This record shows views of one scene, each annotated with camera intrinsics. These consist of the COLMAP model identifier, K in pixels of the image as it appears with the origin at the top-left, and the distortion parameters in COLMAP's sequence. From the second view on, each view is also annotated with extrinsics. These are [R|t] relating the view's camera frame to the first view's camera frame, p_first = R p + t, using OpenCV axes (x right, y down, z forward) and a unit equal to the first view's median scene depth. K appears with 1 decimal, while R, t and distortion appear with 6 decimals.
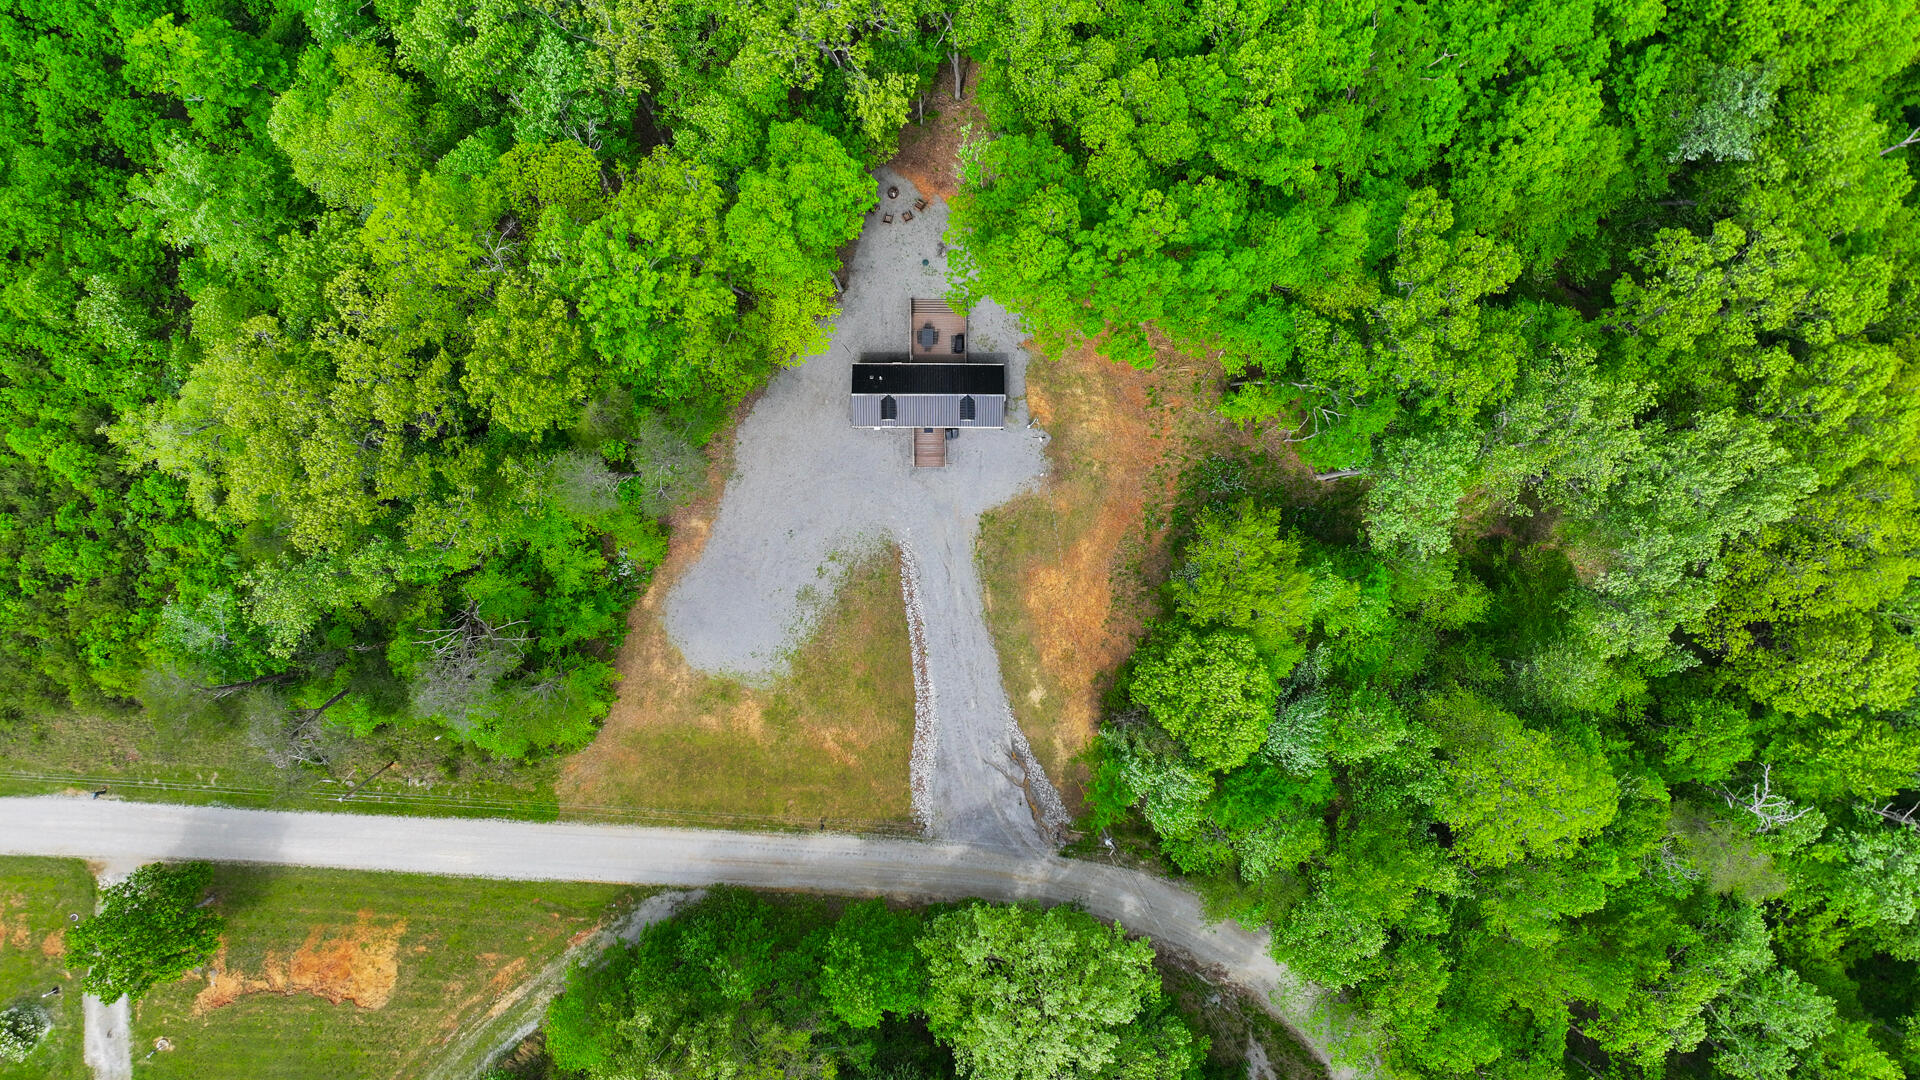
lens RADIAL K [[1348.7, 0, 962.9], [0, 1348.7, 545.8], [0, 0, 1]] dist [-0.003762, 0.020961]
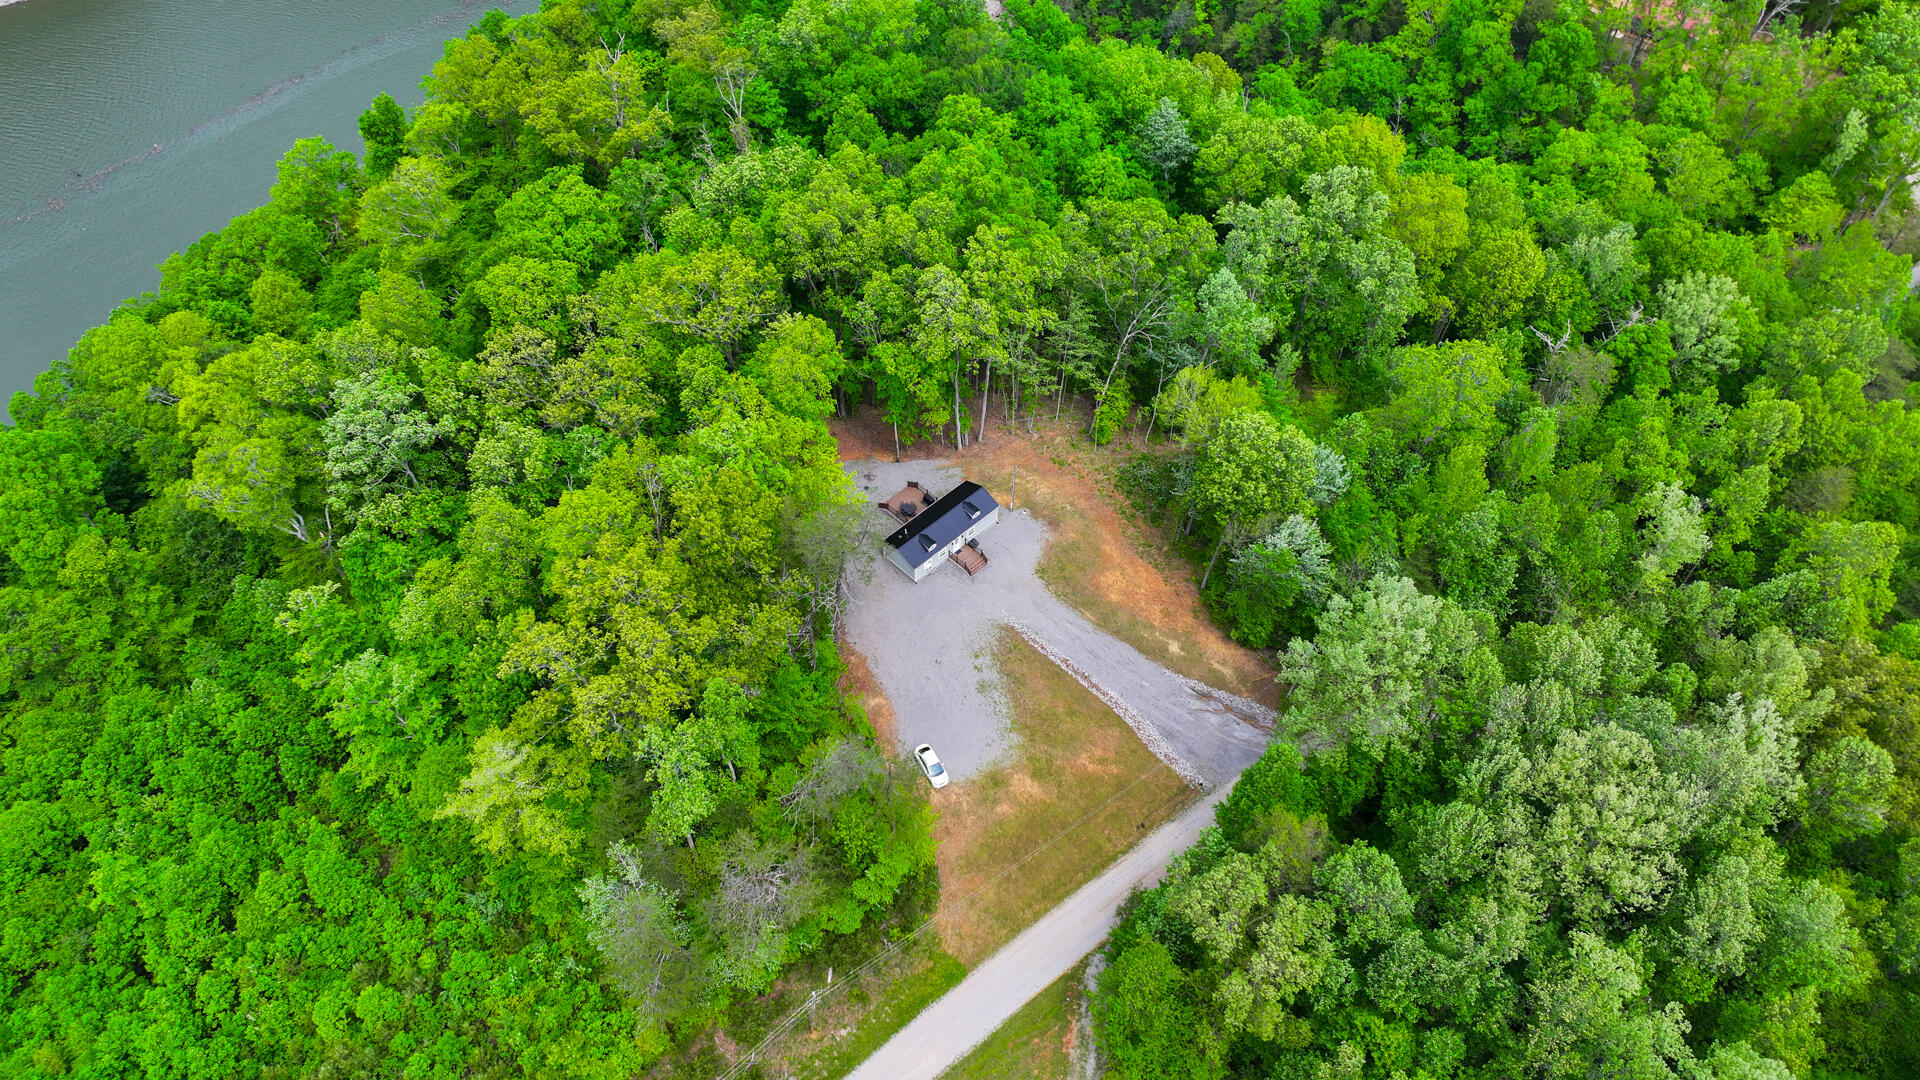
lens RADIAL K [[1348.7, 0, 970.9], [0, 1348.7, 539.1], [0, 0, 1]] dist [-0.003762, 0.020961]
pose [[0.706040, -0.545925, 0.451080, -0.579520], [0.708093, 0.553727, -0.438168, 0.468991], [-0.010568, 0.628771, 0.777519, 0.007050]]
